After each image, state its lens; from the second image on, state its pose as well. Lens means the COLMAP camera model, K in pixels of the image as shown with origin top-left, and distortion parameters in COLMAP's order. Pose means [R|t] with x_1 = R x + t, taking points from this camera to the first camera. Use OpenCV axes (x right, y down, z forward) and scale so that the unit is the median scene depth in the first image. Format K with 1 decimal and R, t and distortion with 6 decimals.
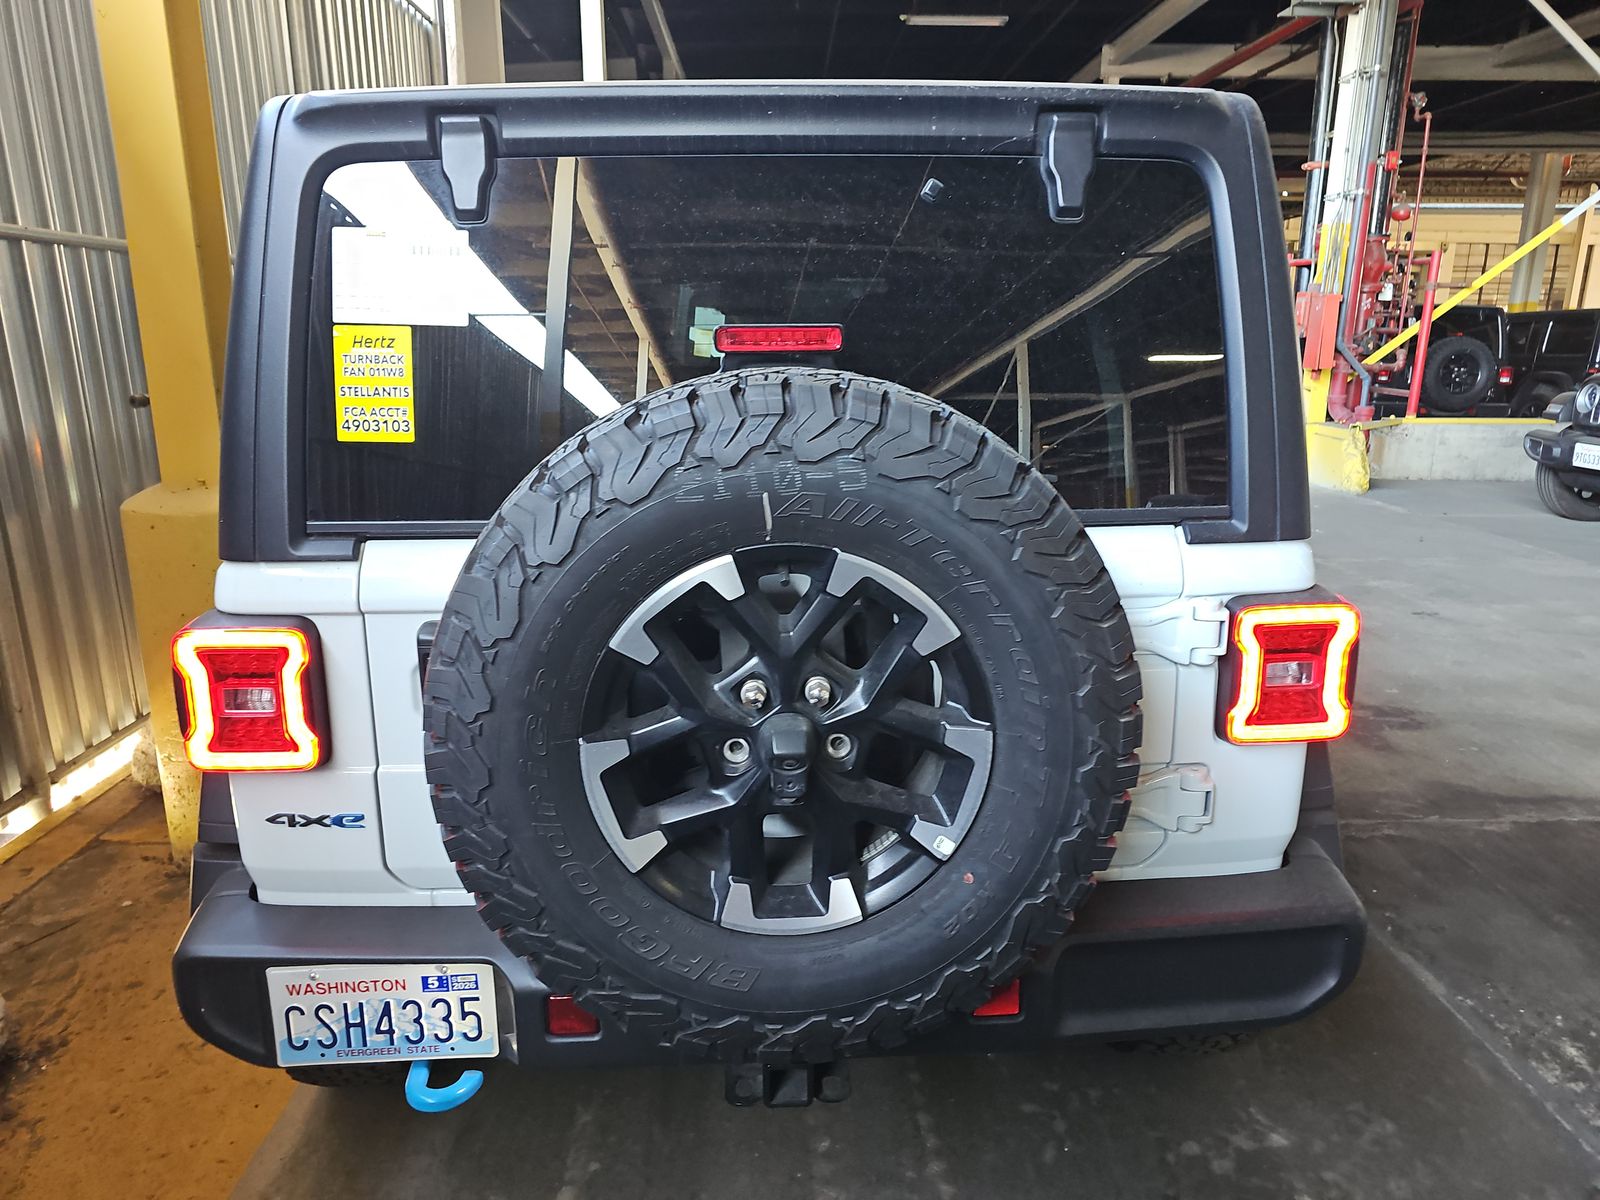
lens RADIAL K [[1063.6, 0, 793.8], [0, 1063.6, 597.1], [0, 0, 1]] dist [0.021344, -0.009260]
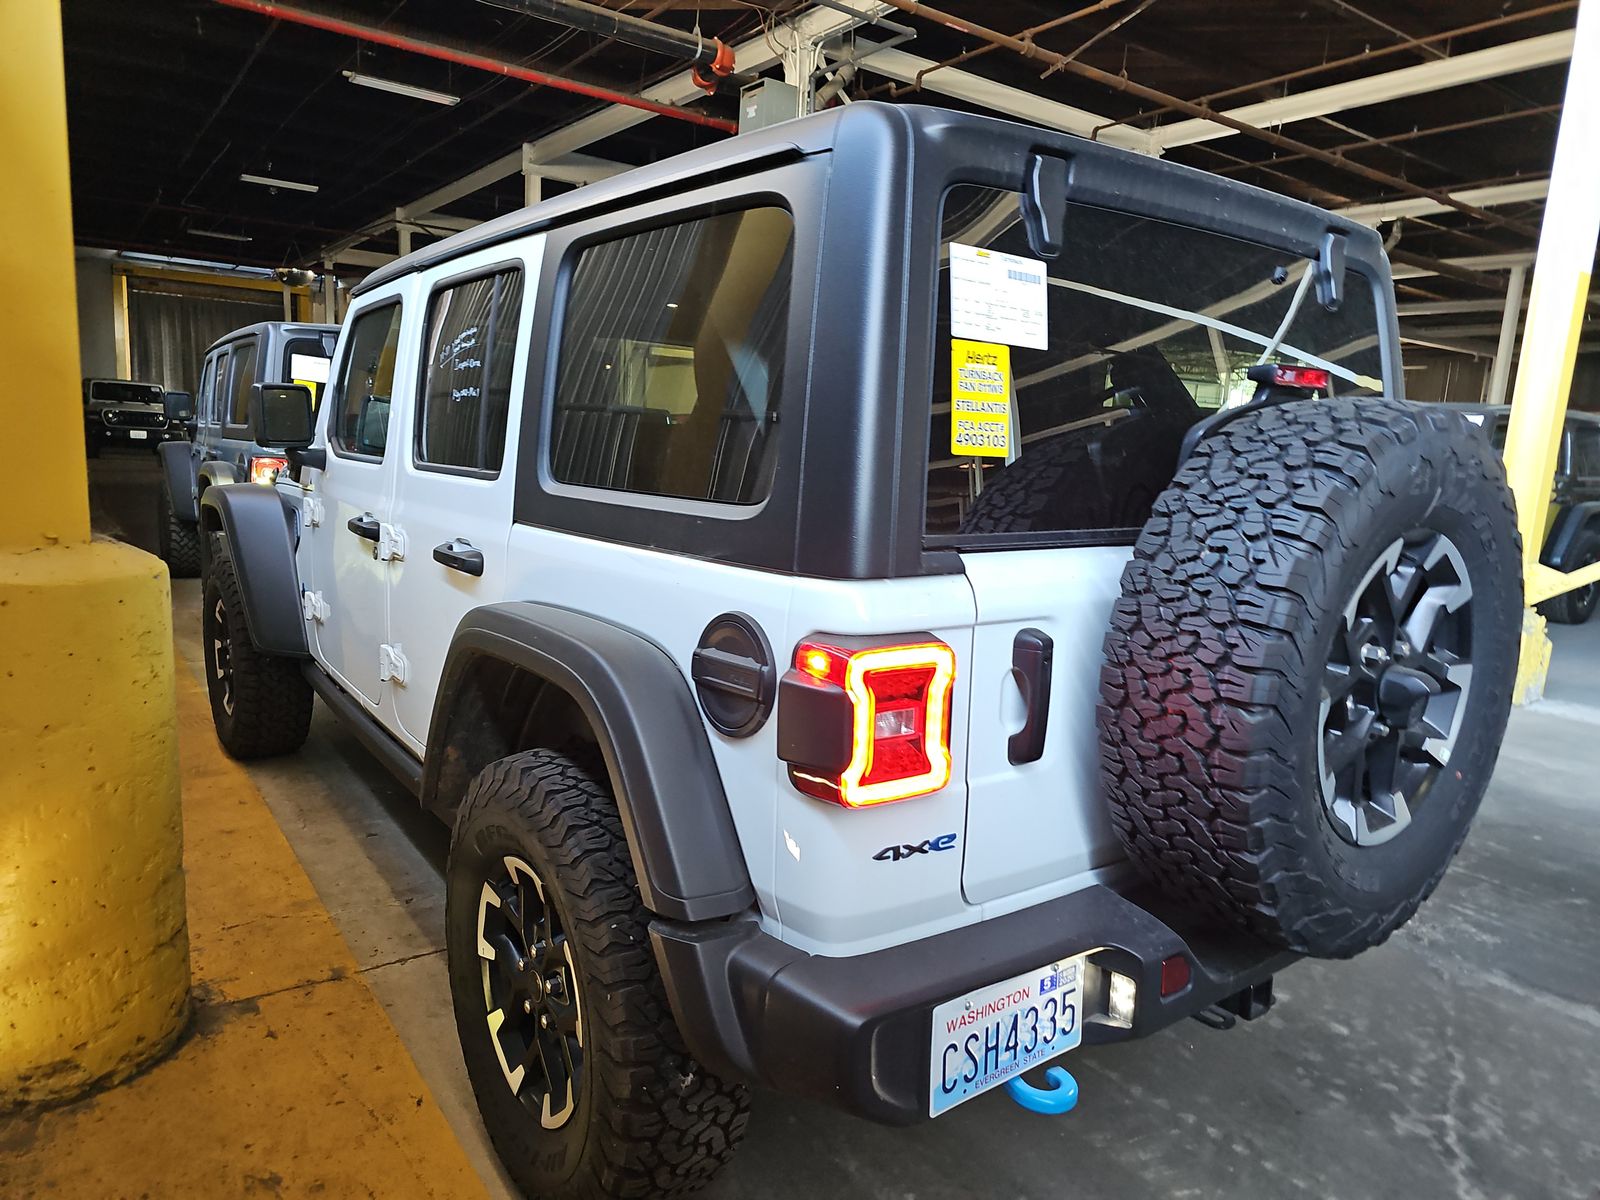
lens RADIAL K [[1063.6, 0, 793.7], [0, 1063.6, 607.7], [0, 0, 1]] dist [0.021344, -0.009260]
pose [[0.823216, -0.048575, 0.565647, -1.091495], [0.086322, 0.995458, -0.040144, 0.024059], [-0.561128, 0.081875, 0.823670, 0.267802]]
